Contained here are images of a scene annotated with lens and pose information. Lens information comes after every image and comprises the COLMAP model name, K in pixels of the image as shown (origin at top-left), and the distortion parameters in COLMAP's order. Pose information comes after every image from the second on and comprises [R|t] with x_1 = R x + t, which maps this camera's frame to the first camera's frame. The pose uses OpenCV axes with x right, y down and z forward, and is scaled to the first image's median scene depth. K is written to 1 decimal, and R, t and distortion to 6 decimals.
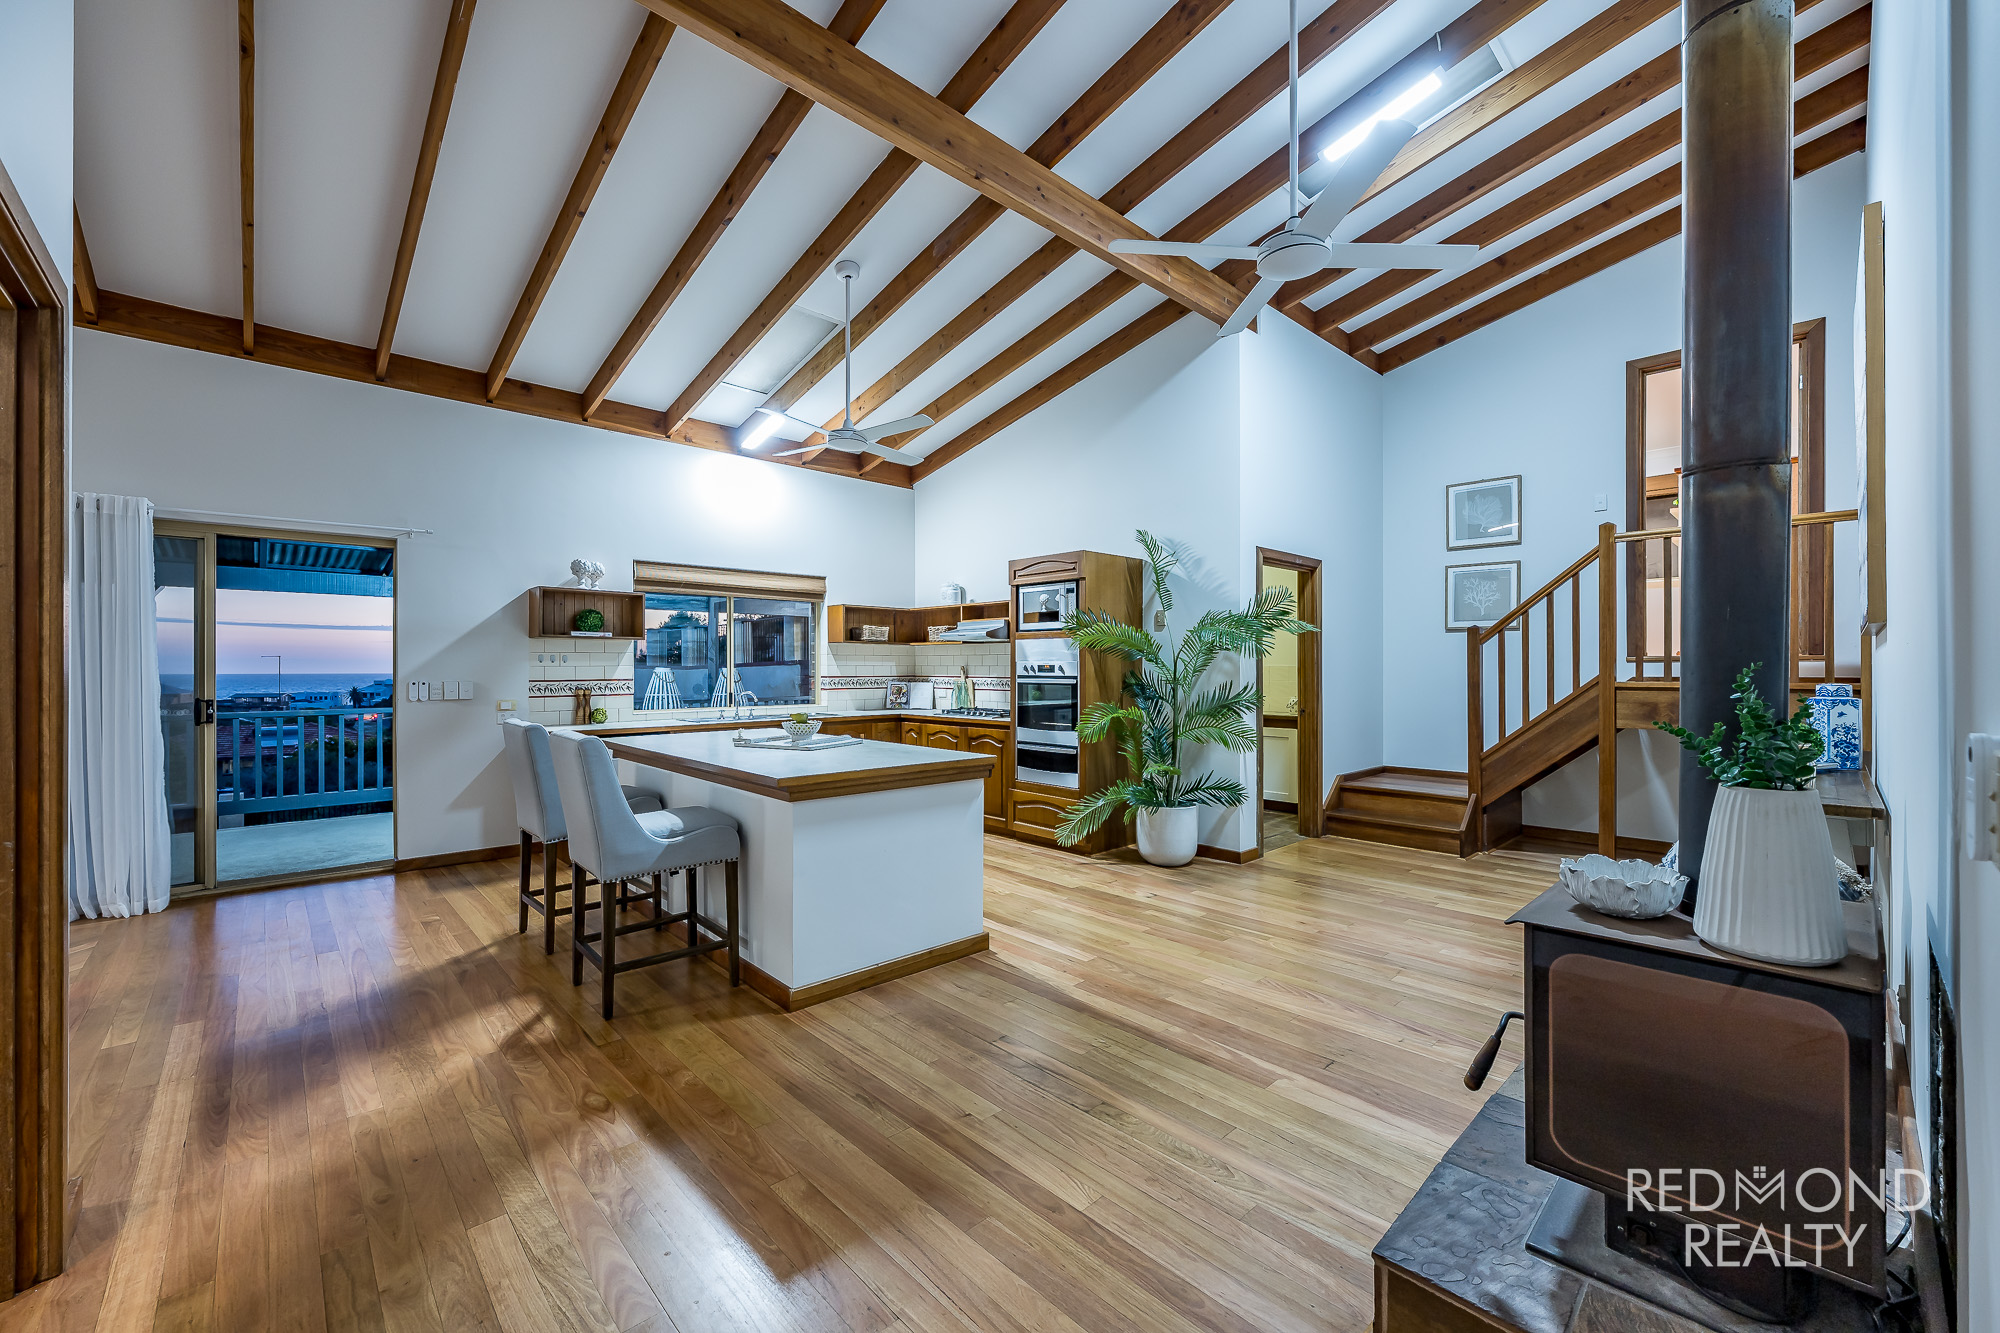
lens RADIAL K [[790.6, 0, 998.9], [0, 790.6, 669.3], [0, 0, 1]] dist [-0.001021, -0.000083]
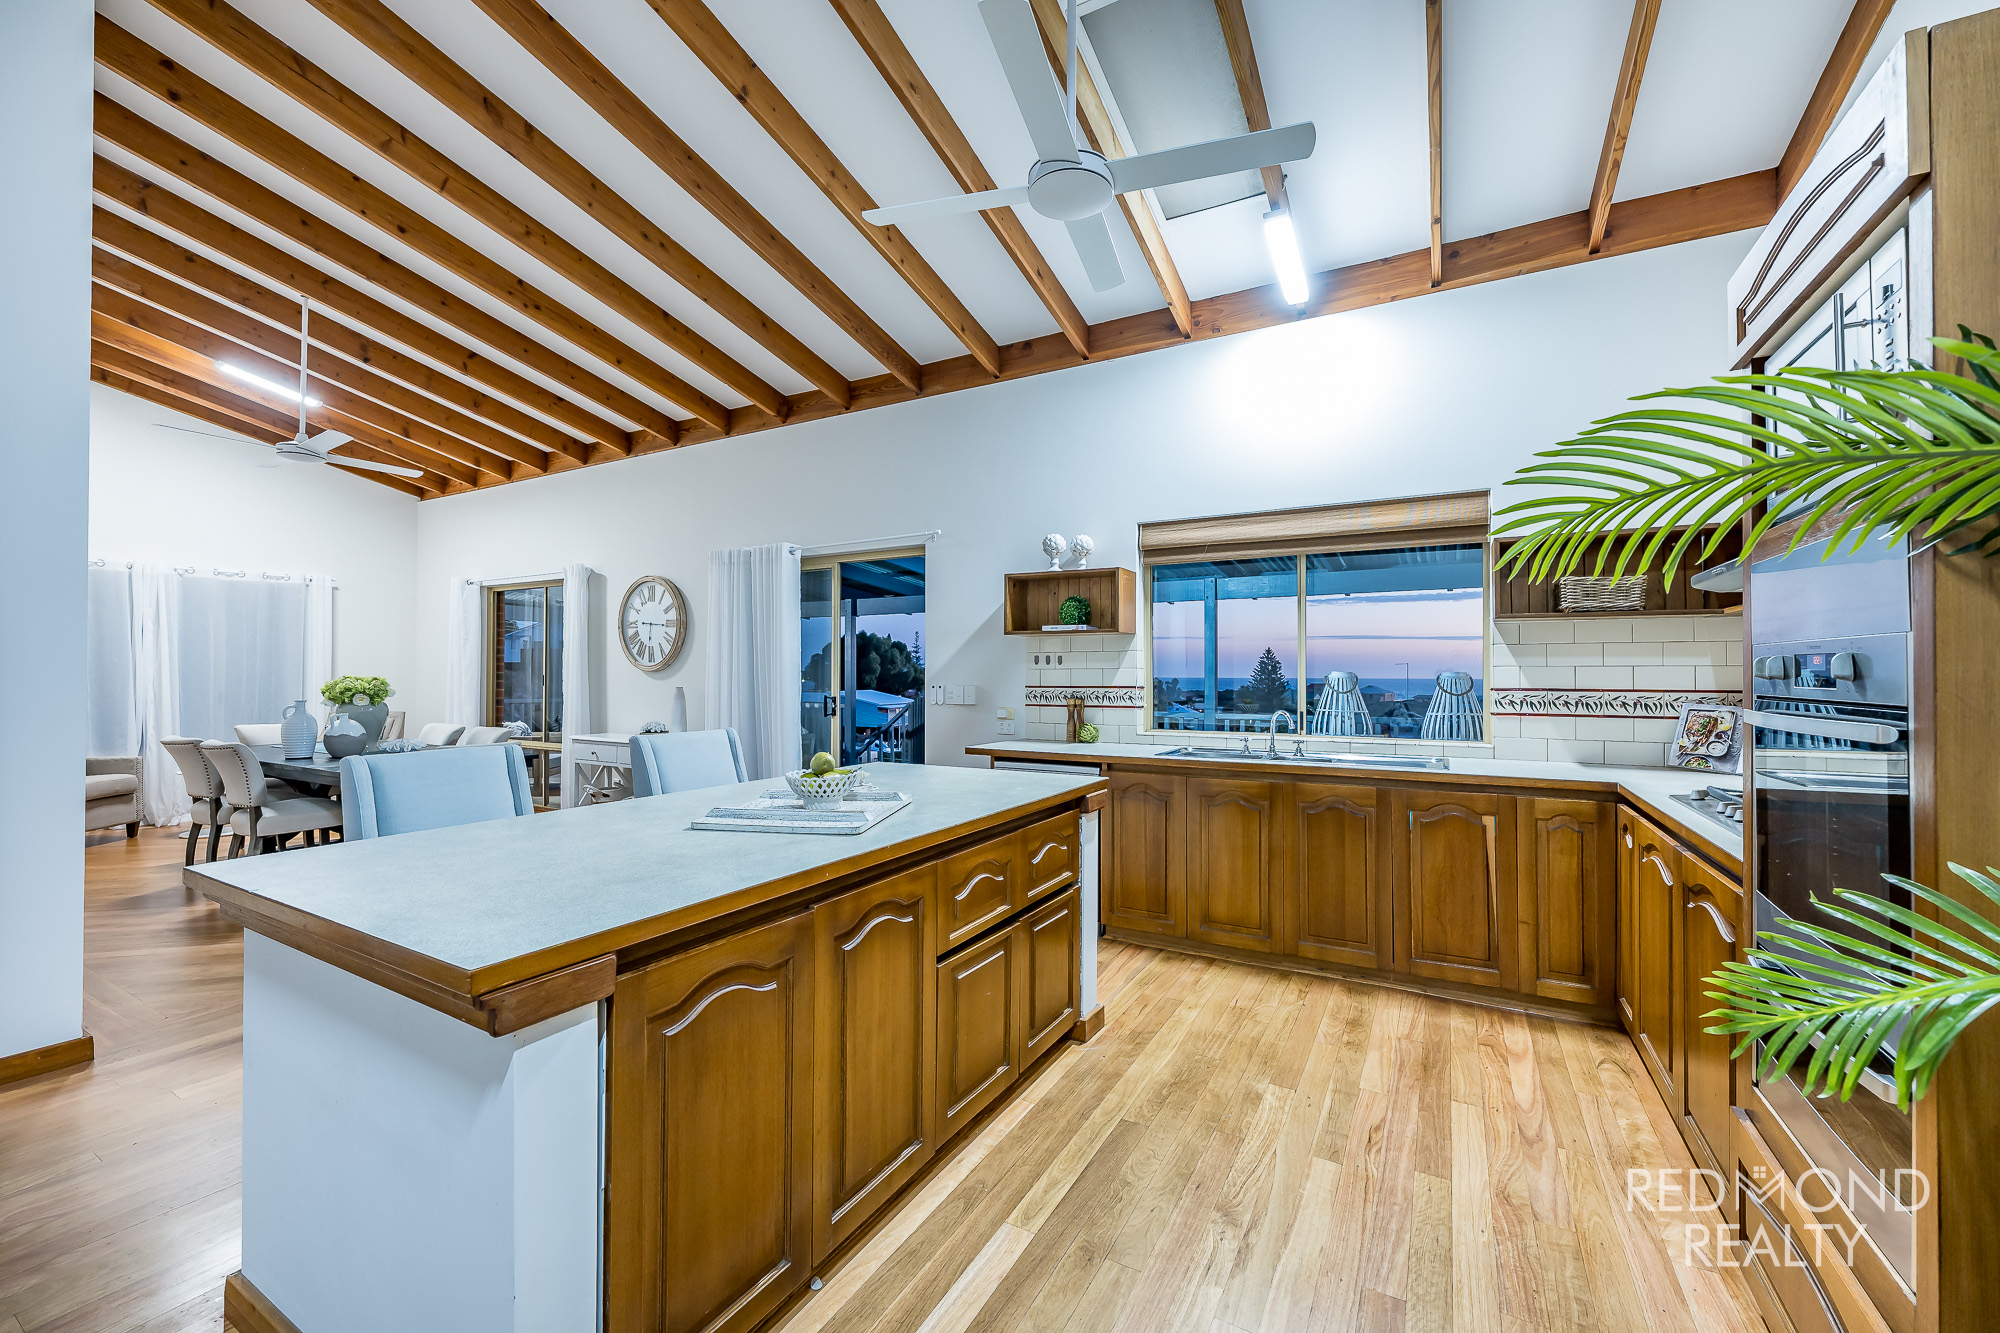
lens RADIAL K [[790.6, 0, 999.5], [0, 790.6, 670.0], [0, 0, 1]] dist [-0.001021, -0.000083]
pose [[0.295347, -0.000148, -0.955390, 0.212343], [-0.000417, 1.000000, -0.000283, -0.002693], [0.955390, 0.000482, 0.295347, 0.698476]]
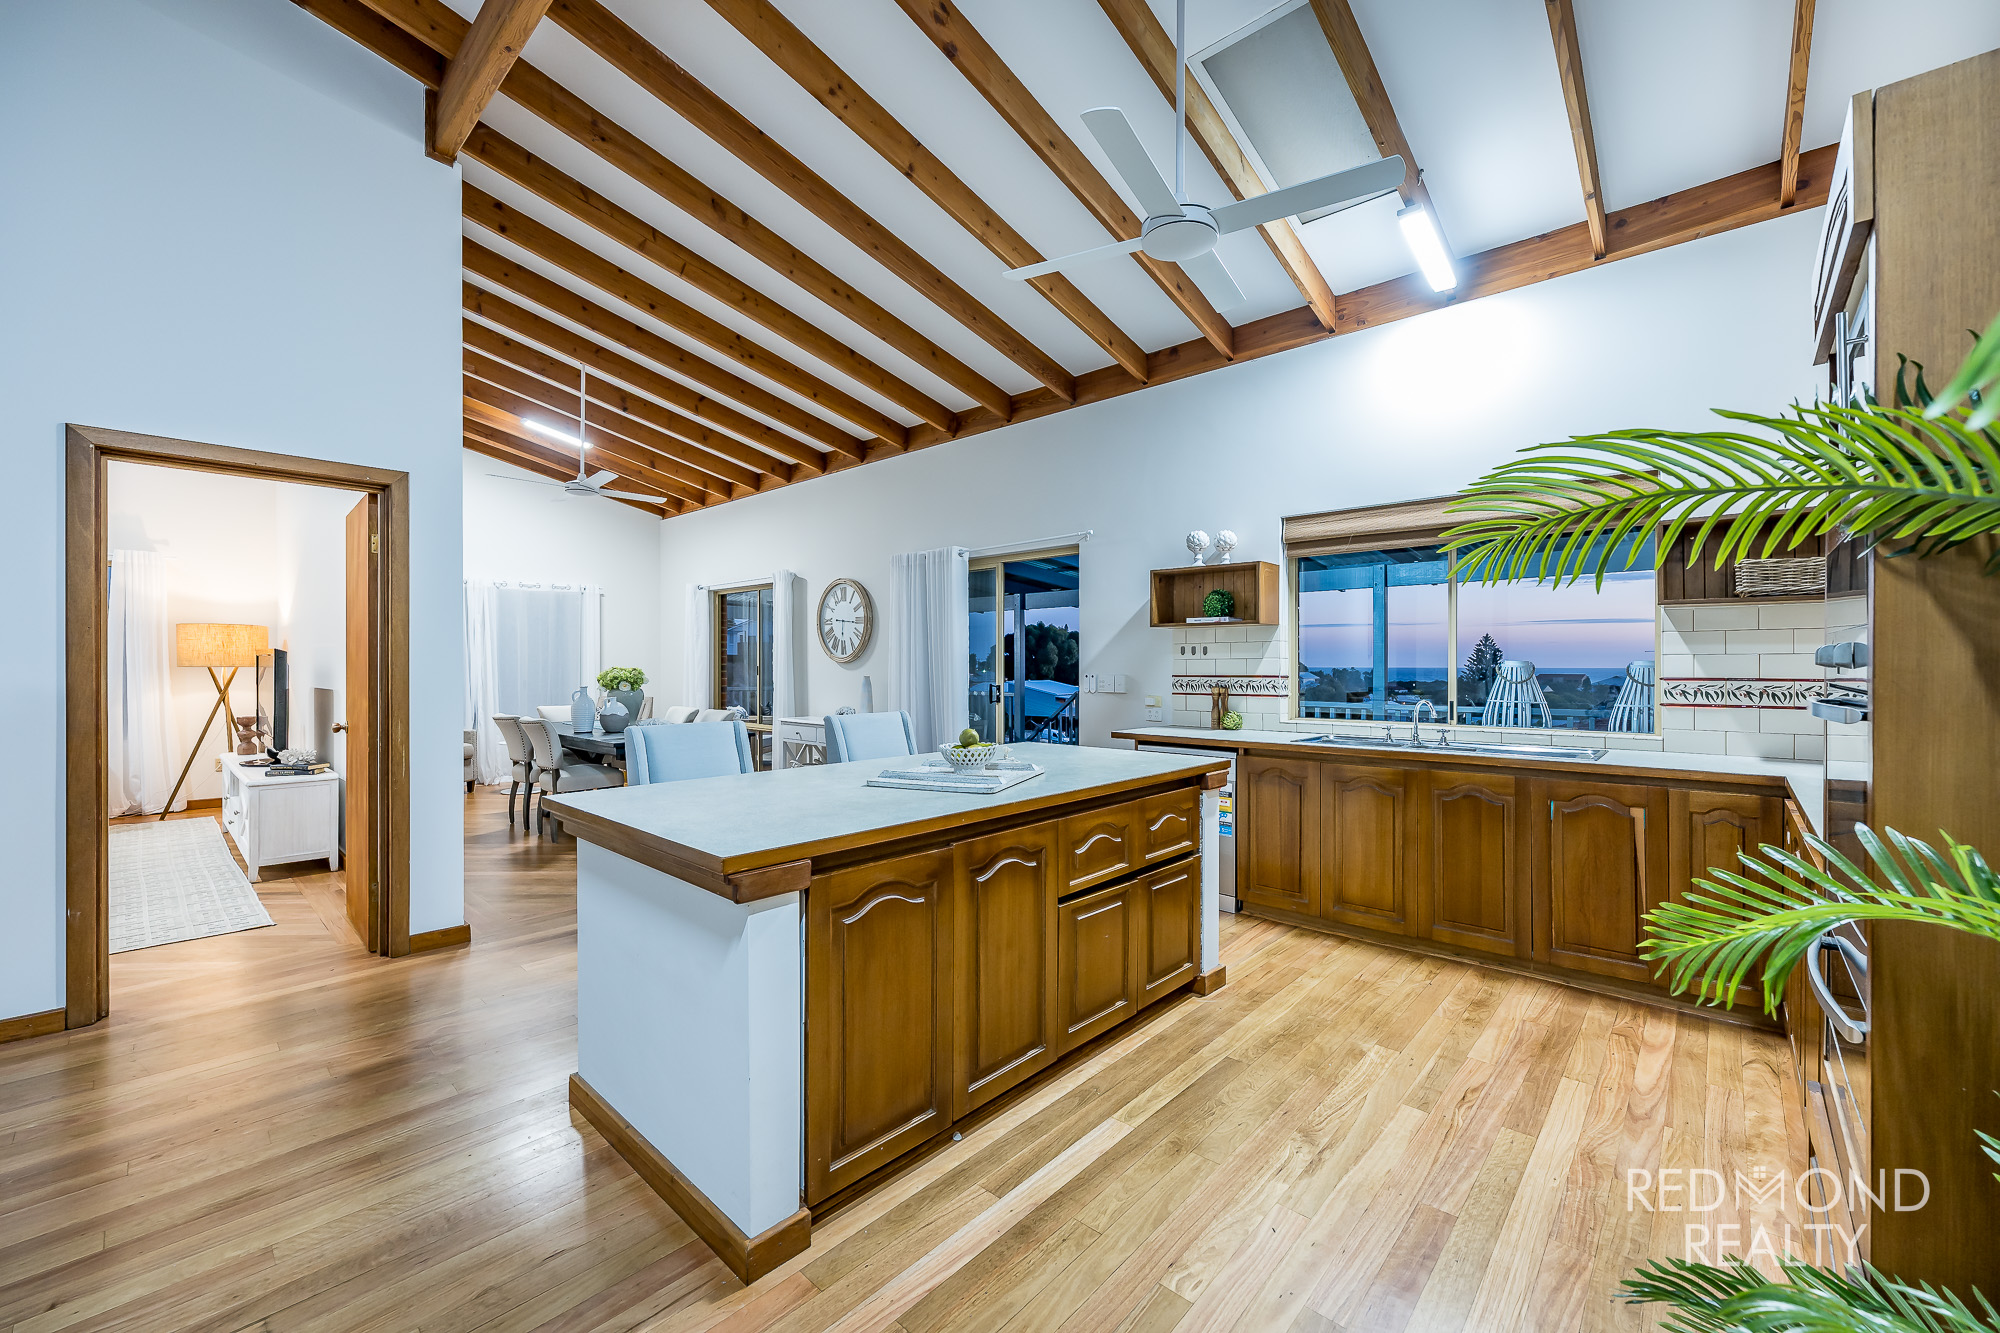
lens RADIAL K [[790.6, 0, 997.8], [0, 790.6, 670.5], [0, 0, 1]] dist [-0.001021, -0.000083]
pose [[0.073056, 0.012043, -0.997255, 0.288056], [0.003236, 0.999919, 0.012313, -0.002920], [0.997323, -0.004127, 0.073011, 0.712779]]
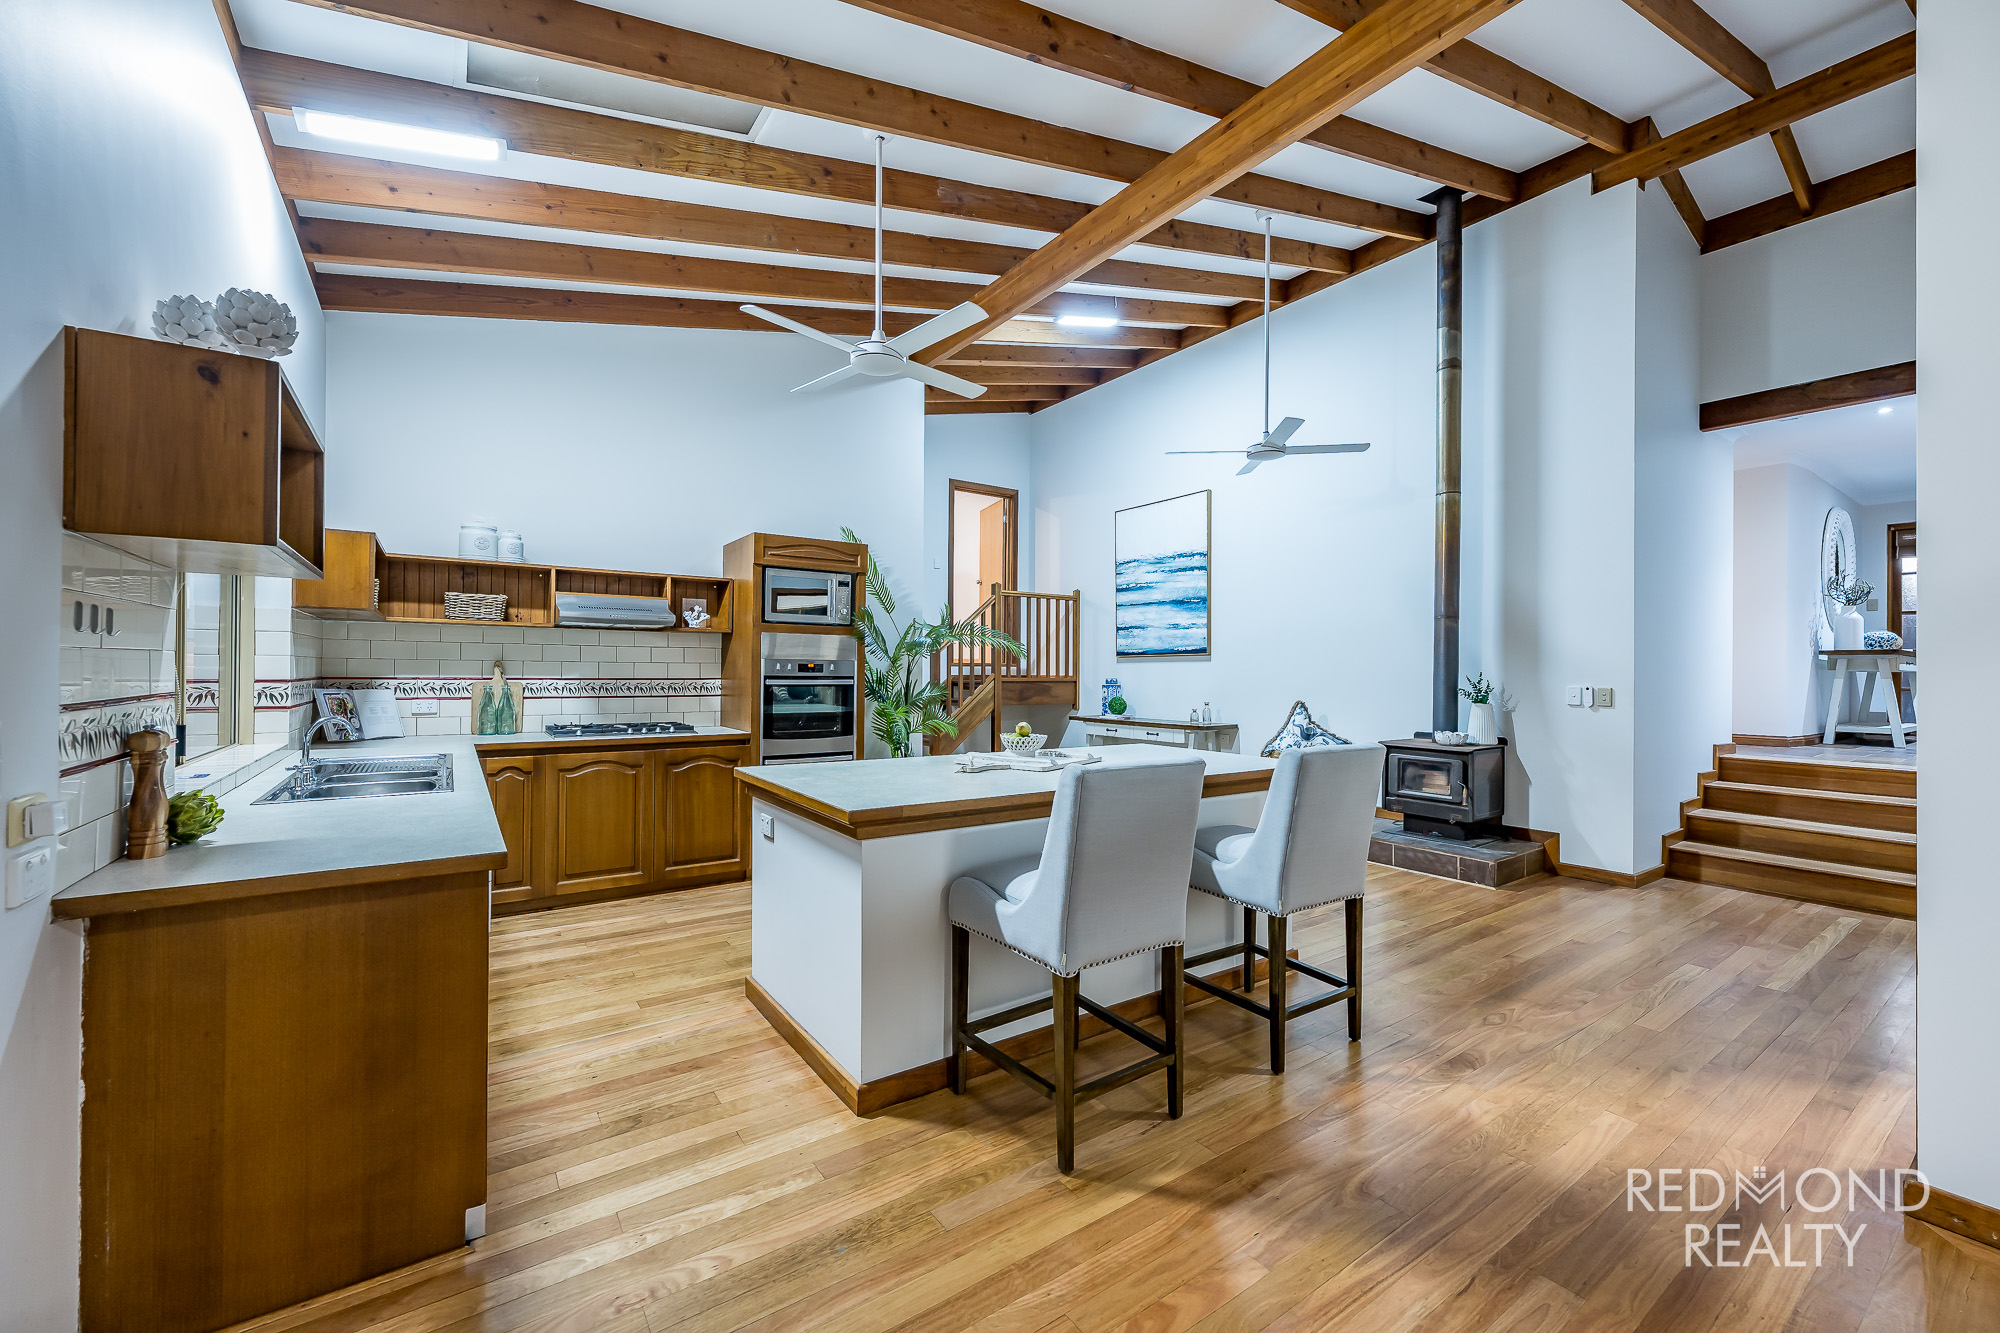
lens RADIAL K [[790.6, 0, 1003.8], [0, 790.6, 668.5], [0, 0, 1]] dist [-0.001021, -0.000083]
pose [[0.138493, 0.005009, 0.990351, -0.769437], [-0.007293, 0.999965, -0.004038, 0.001684], [-0.990337, -0.006663, 0.138525, 0.662874]]
